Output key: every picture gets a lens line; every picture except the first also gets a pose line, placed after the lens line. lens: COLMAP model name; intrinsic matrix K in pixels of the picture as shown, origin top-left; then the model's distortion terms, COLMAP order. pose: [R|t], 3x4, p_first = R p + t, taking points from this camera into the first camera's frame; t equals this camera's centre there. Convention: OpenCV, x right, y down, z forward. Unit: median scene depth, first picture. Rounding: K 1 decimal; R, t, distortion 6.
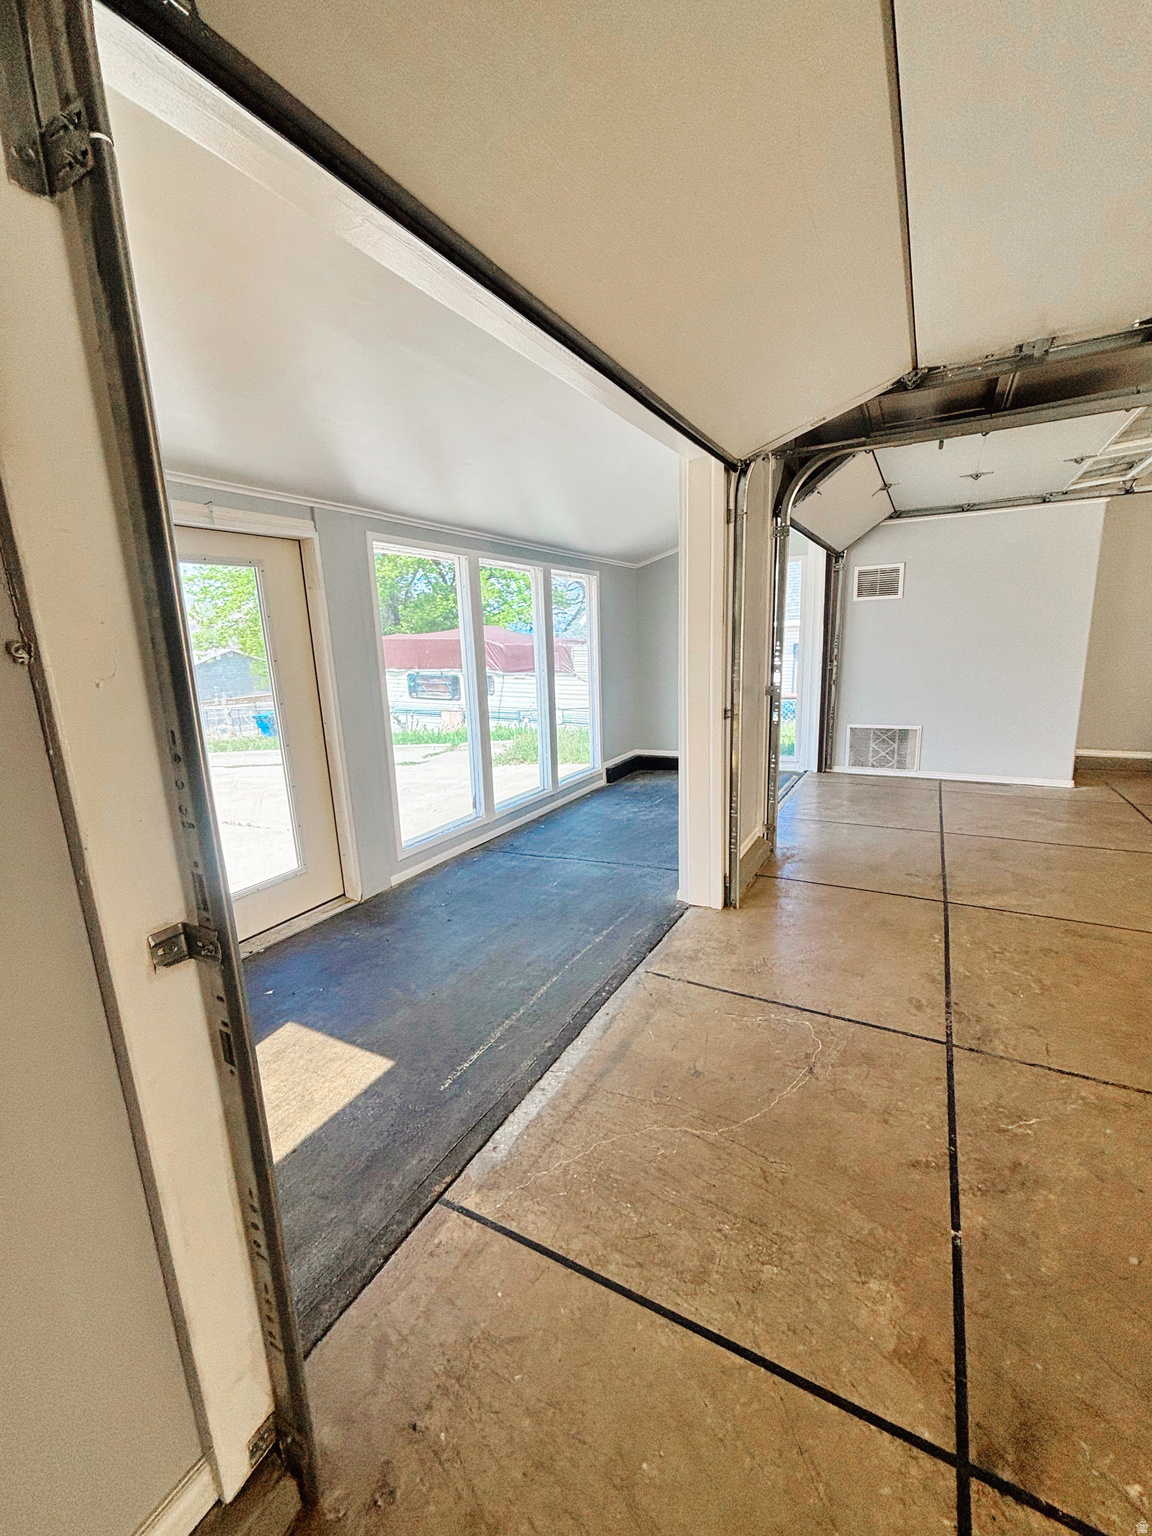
lens RADIAL K [[620.6, 0, 576.8], [0, 620.6, 768.1], [0, 0, 1]] dist [0.000605, 0.000416]
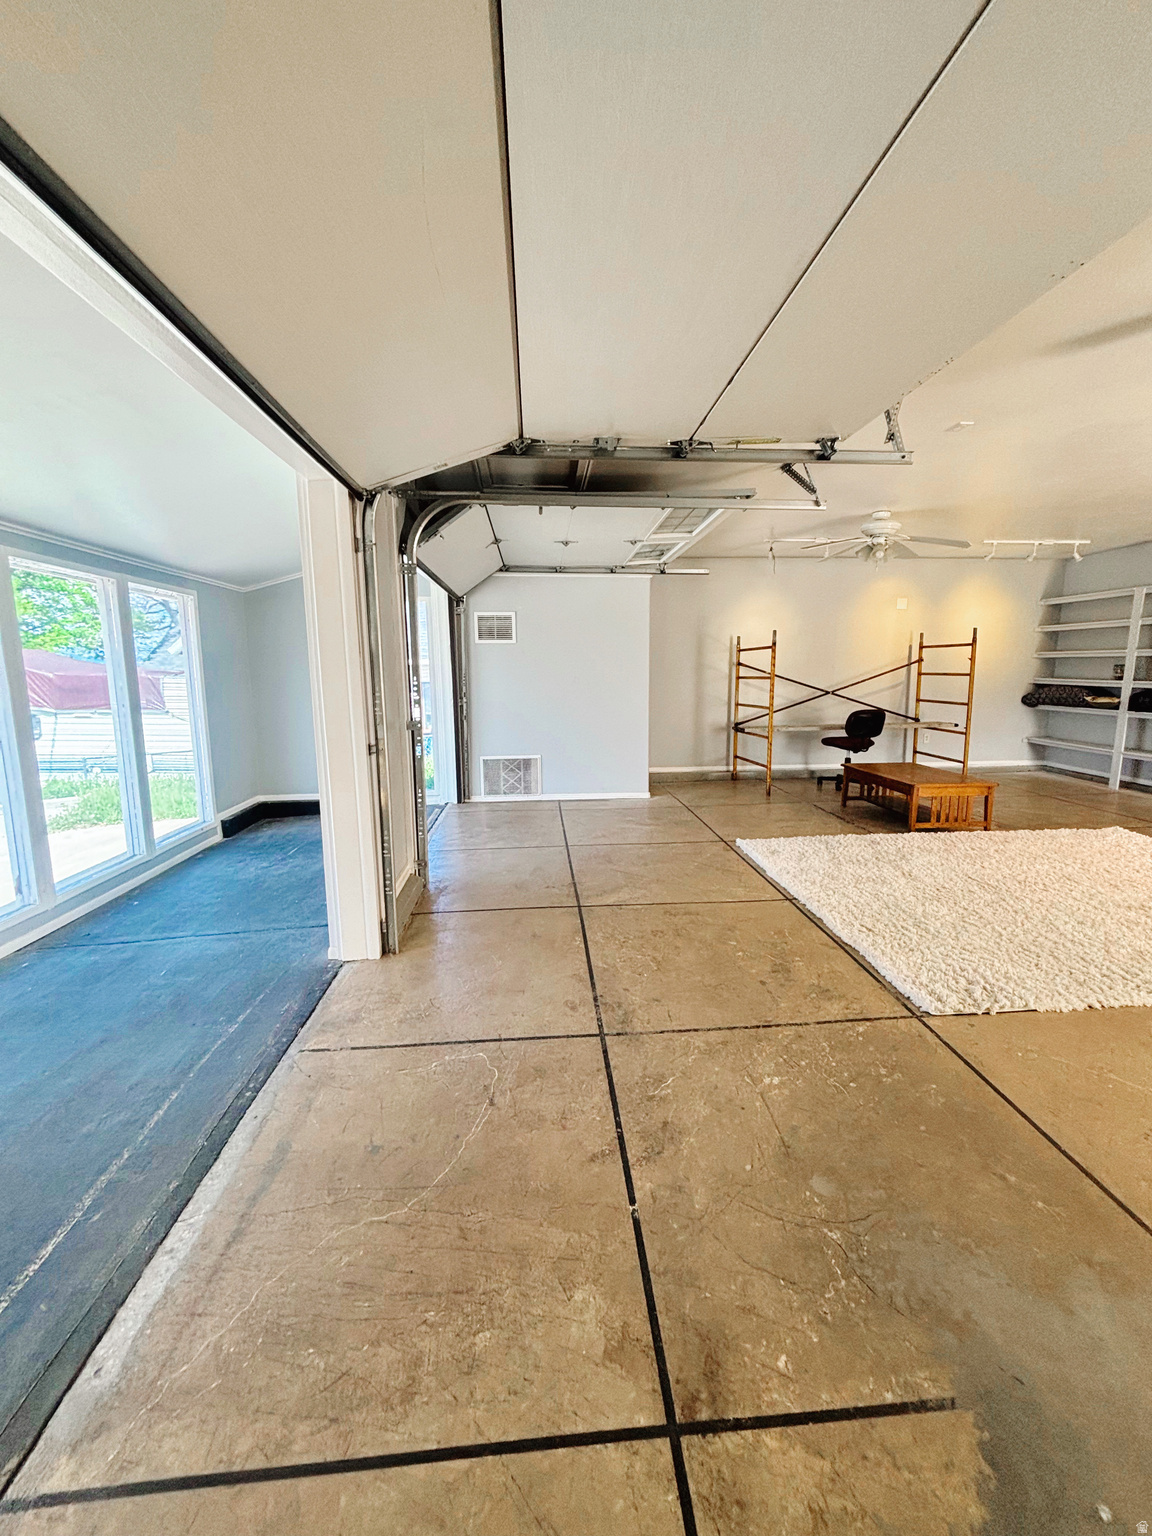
lens RADIAL K [[620.6, 0, 579.2], [0, 620.6, 768.3], [0, 0, 1]] dist [0.000605, 0.000416]
pose [[0.834492, -0.056426, 0.548124, -0.013142], [0.089059, 0.995476, -0.033111, 0.000815], [-0.543776, 0.076446, 0.835741, 0.033444]]
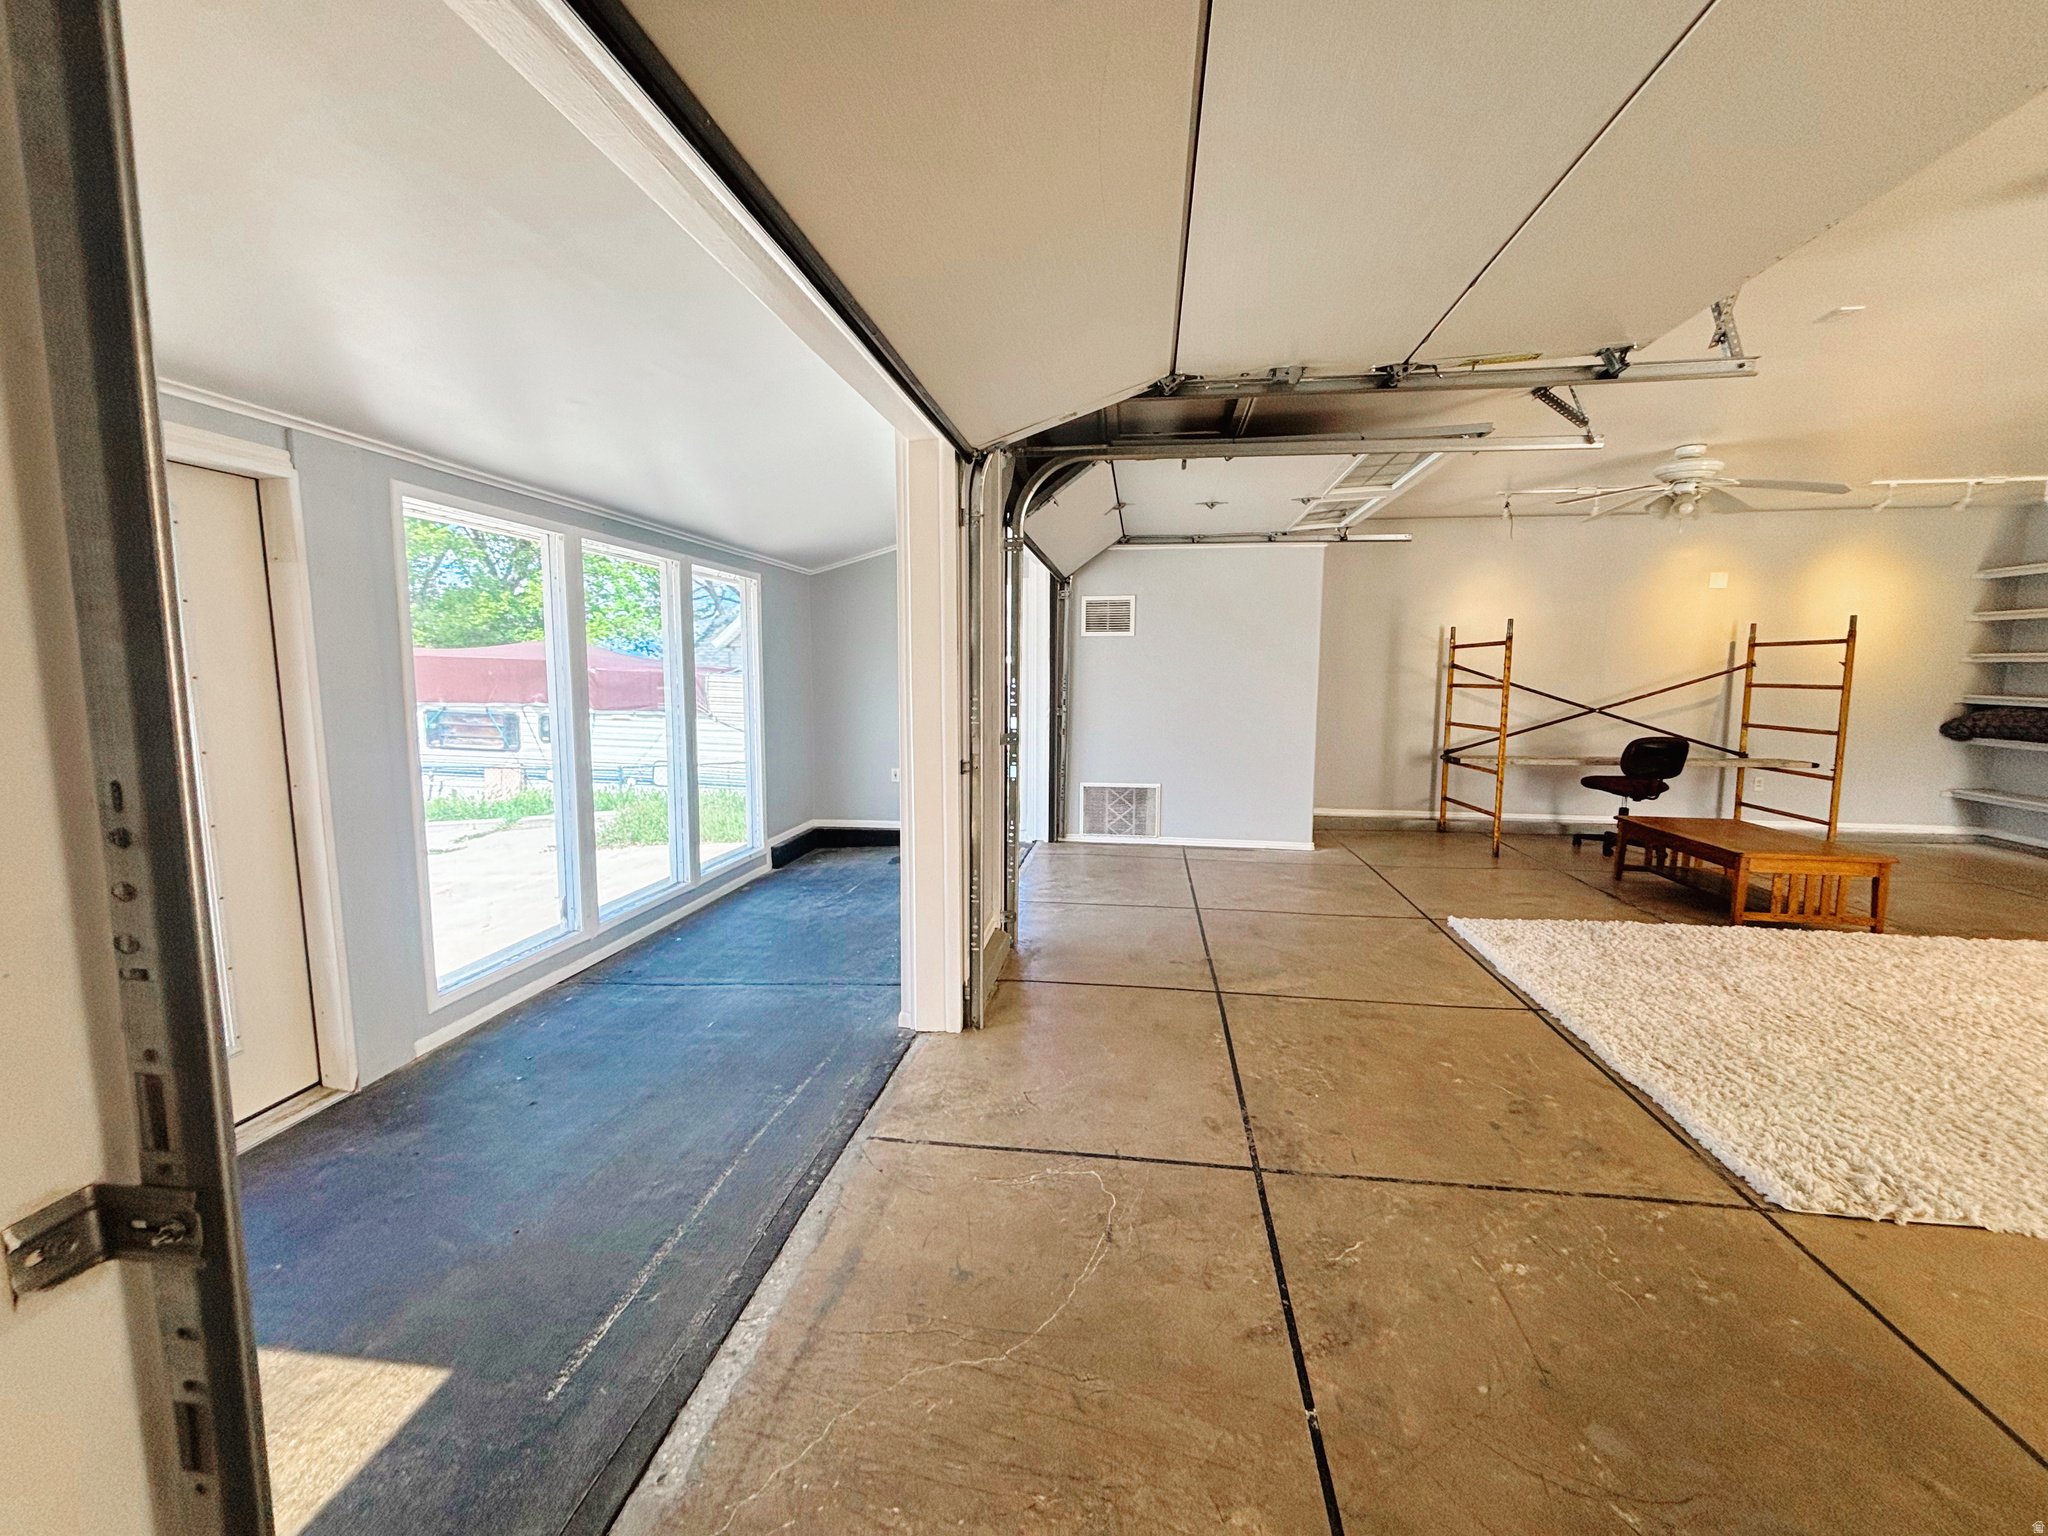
lens RADIAL K [[827.5, 0, 1022.0], [0, 827.5, 764.3], [0, 0, 1]] dist [0.000605, 0.000416]
pose [[0.932678, 0.000627, 0.360710, -0.053565], [0.034485, 0.995263, -0.090899, 0.002414], [-0.359058, 0.097218, 0.928238, 0.031773]]
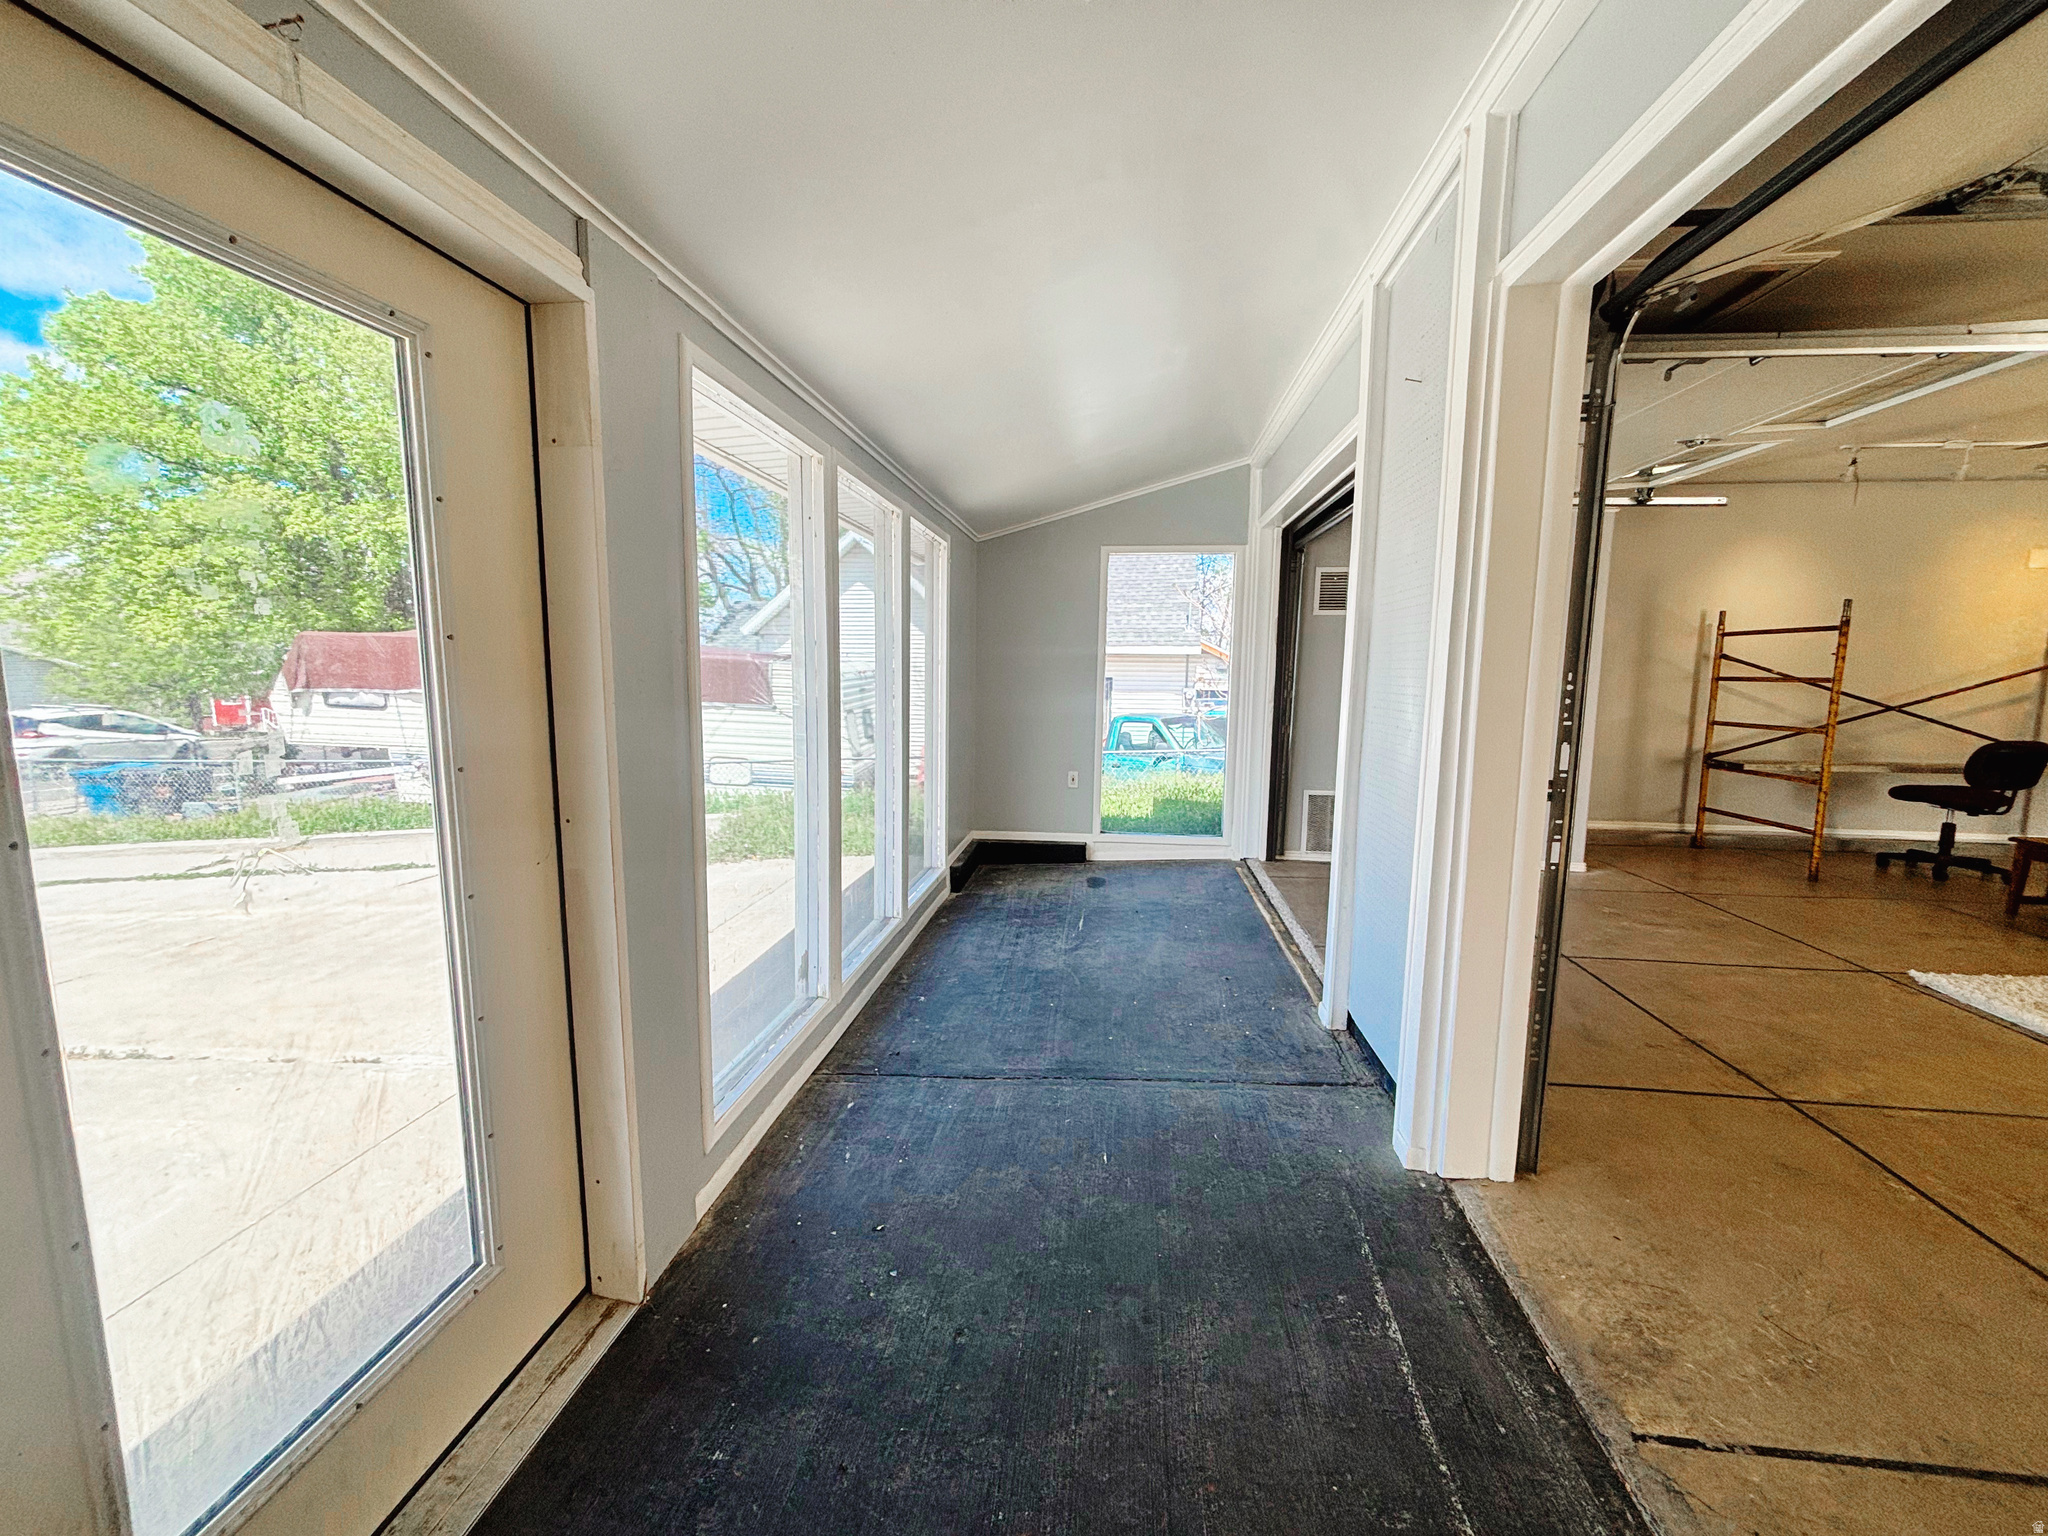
lens RADIAL K [[827.5, 0, 1024.0], [0, 827.5, 764.8], [0, 0, 1]] dist [0.000605, 0.000416]
pose [[0.923006, 0.001827, 0.384781, -0.391078], [0.031965, 0.996168, -0.081407, -0.064803], [-0.383455, 0.087439, 0.919411, 0.517670]]
